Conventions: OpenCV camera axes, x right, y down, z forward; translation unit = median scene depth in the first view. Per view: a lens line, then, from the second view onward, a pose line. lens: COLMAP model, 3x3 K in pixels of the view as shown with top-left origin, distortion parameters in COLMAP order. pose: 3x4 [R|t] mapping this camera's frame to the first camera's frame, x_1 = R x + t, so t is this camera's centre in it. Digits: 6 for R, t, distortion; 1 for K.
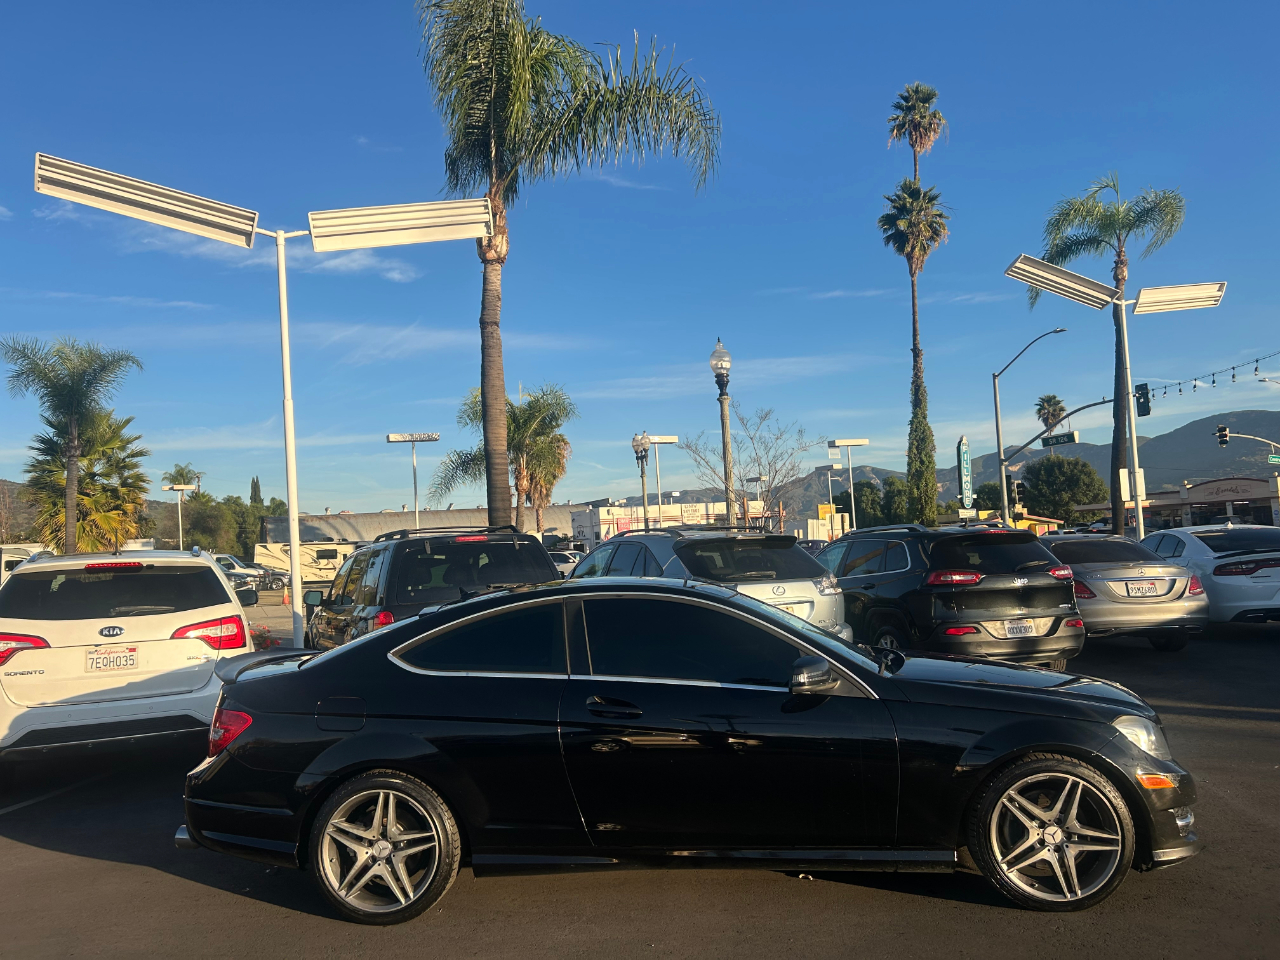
lens RADIAL K [[970.6, 0, 625.8], [0, 970.6, 479.9], [0, 0, 1]] dist [0.063747, -0.092559]
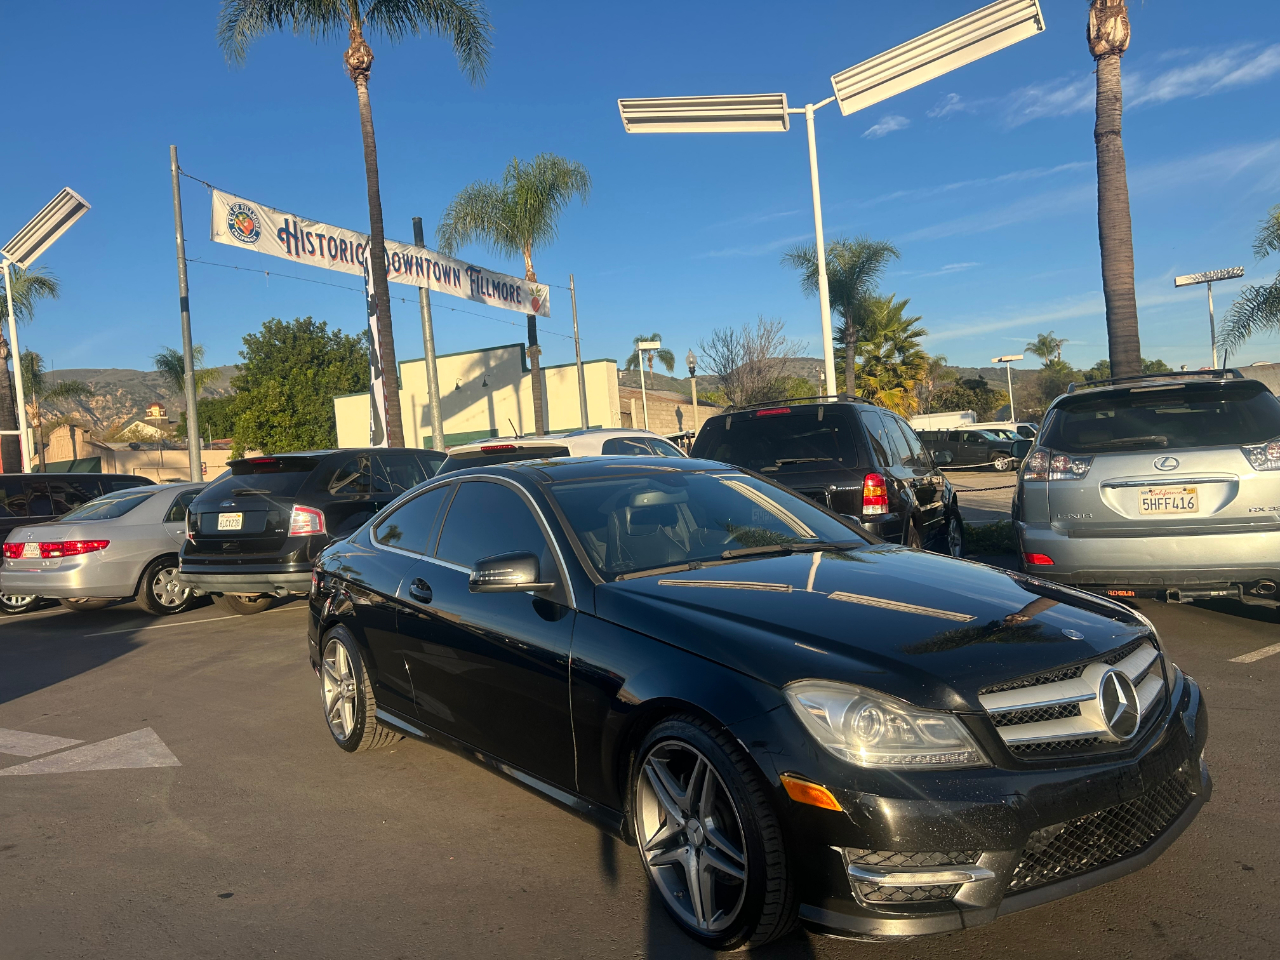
lens RADIAL K [[965.8, 0, 631.9], [0, 965.8, 479.1], [0, 0, 1]] dist [0.047150, -0.053097]
pose [[0.649964, 0.005796, -0.759943, 0.084308], [0.096117, 0.991314, 0.089767, 0.005130], [0.753862, -0.131388, 0.643762, 0.052212]]
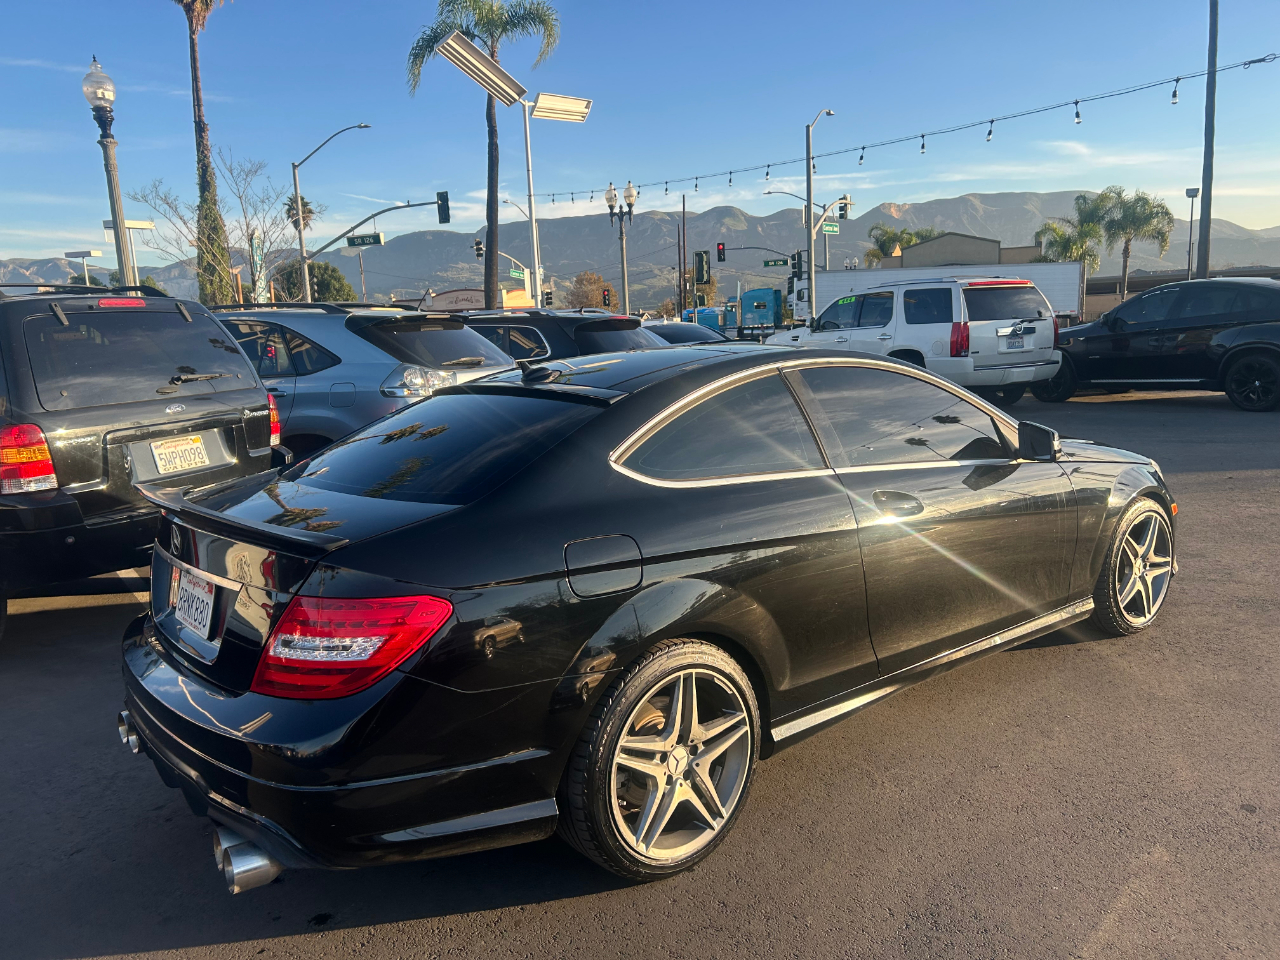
lens RADIAL K [[974.2, 0, 662.6], [0, 974.2, 478.5], [0, 0, 1]] dist [0.005469, -0.001688]
pose [[0.708305, -0.093813, 0.699645, -0.064131], [-0.044929, 0.983129, 0.177310, 0.008299], [-0.704475, -0.157024, 0.692140, 0.056966]]
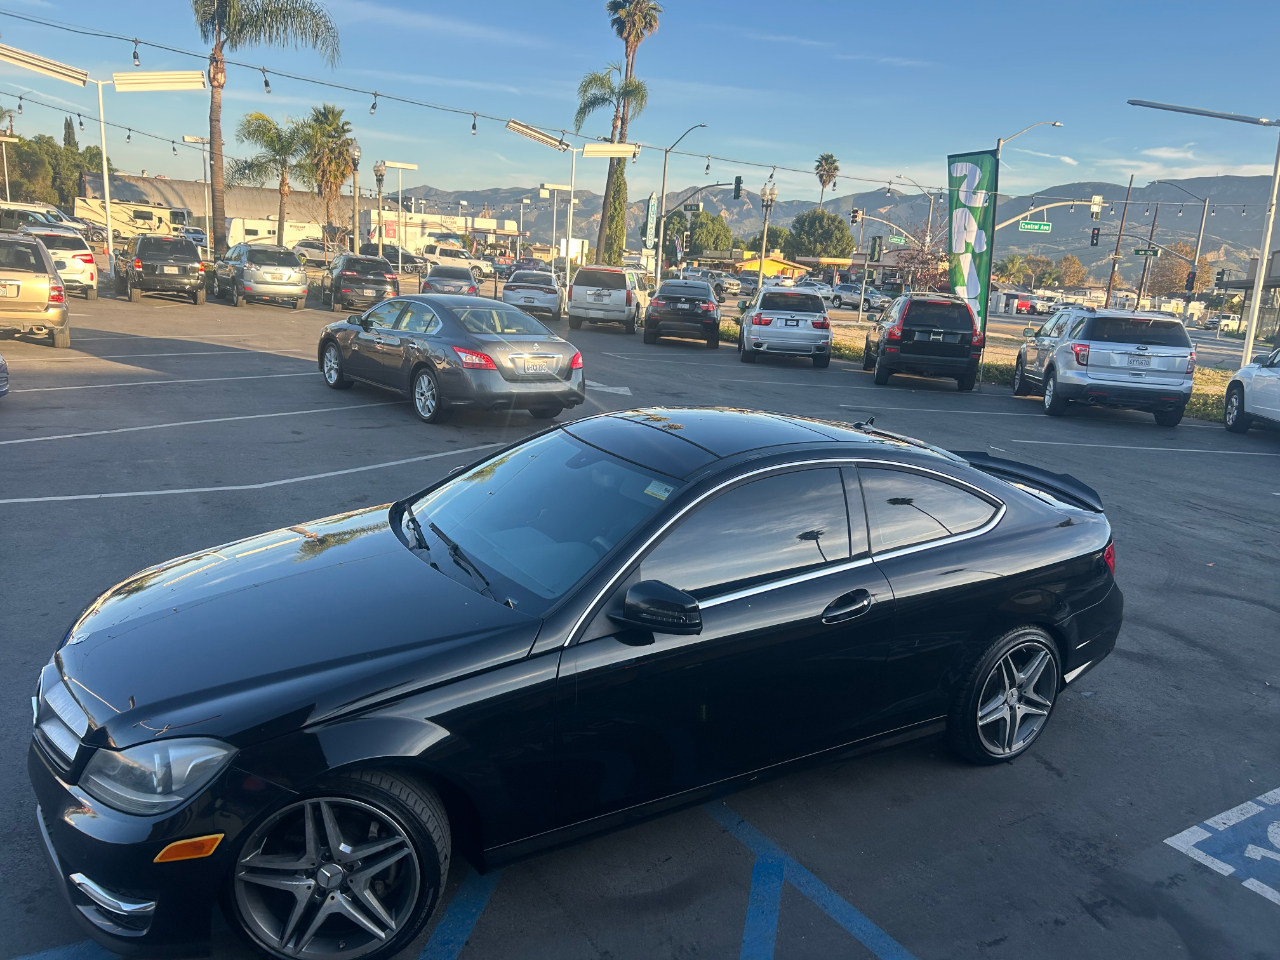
lens RADIAL K [[965.8, 0, 631.9], [0, 965.8, 479.1], [0, 0, 1]] dist [0.047150, -0.053097]
pose [[0.981315, 0.087203, 0.171510, 0.153138], [-0.133897, 0.949649, 0.283264, -0.053988], [-0.138172, -0.300936, 0.943581, -0.440465]]
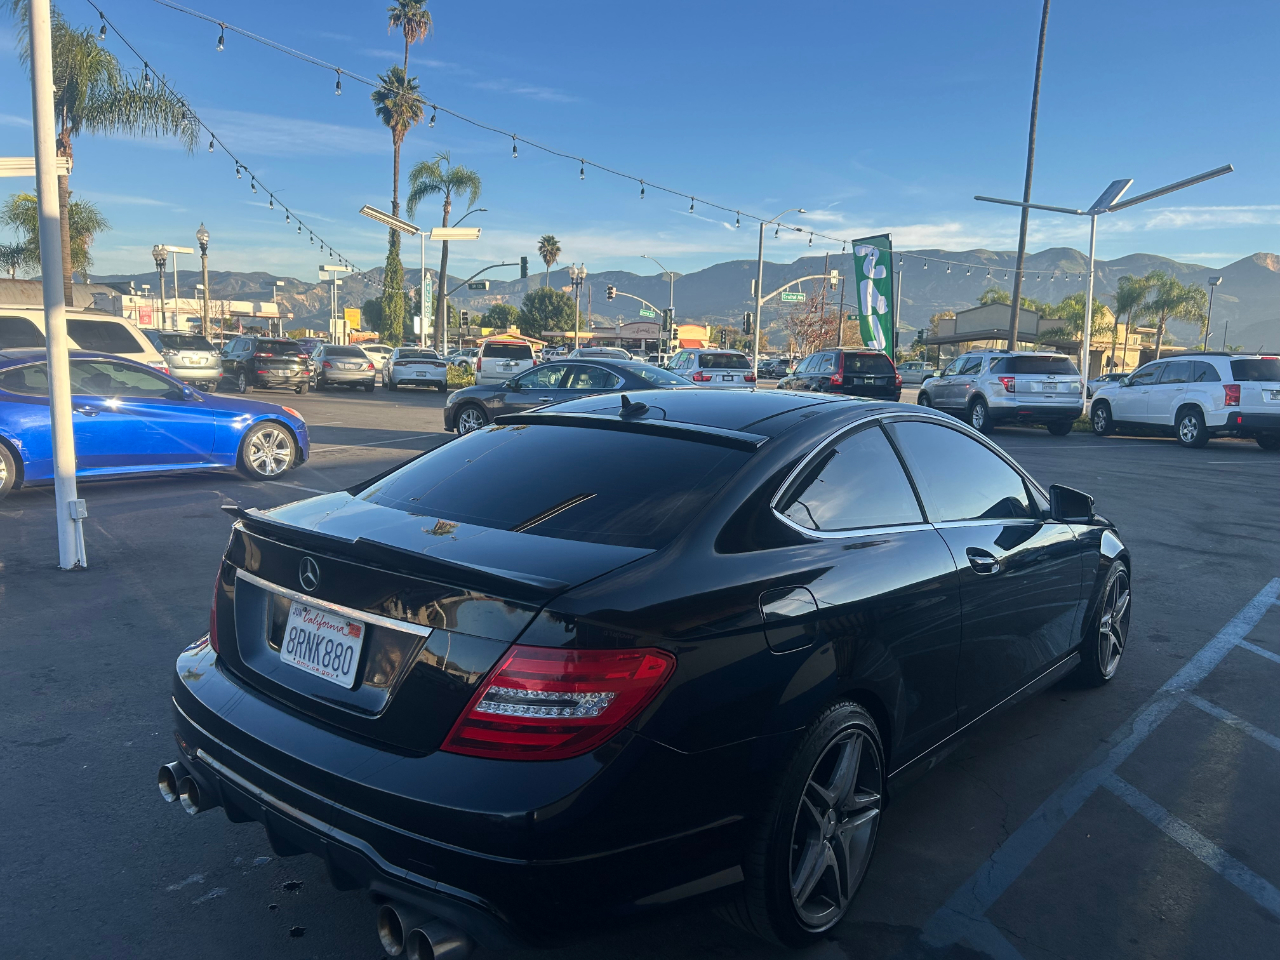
lens RADIAL K [[970.6, 0, 625.8], [0, 970.6, 479.9], [0, 0, 1]] dist [0.063747, -0.092559]
pose [[0.898317, 0.026058, 0.438575, 0.006635], [-0.112906, 0.978406, 0.173129, -0.035496], [-0.424593, -0.205043, 0.881861, -0.461084]]
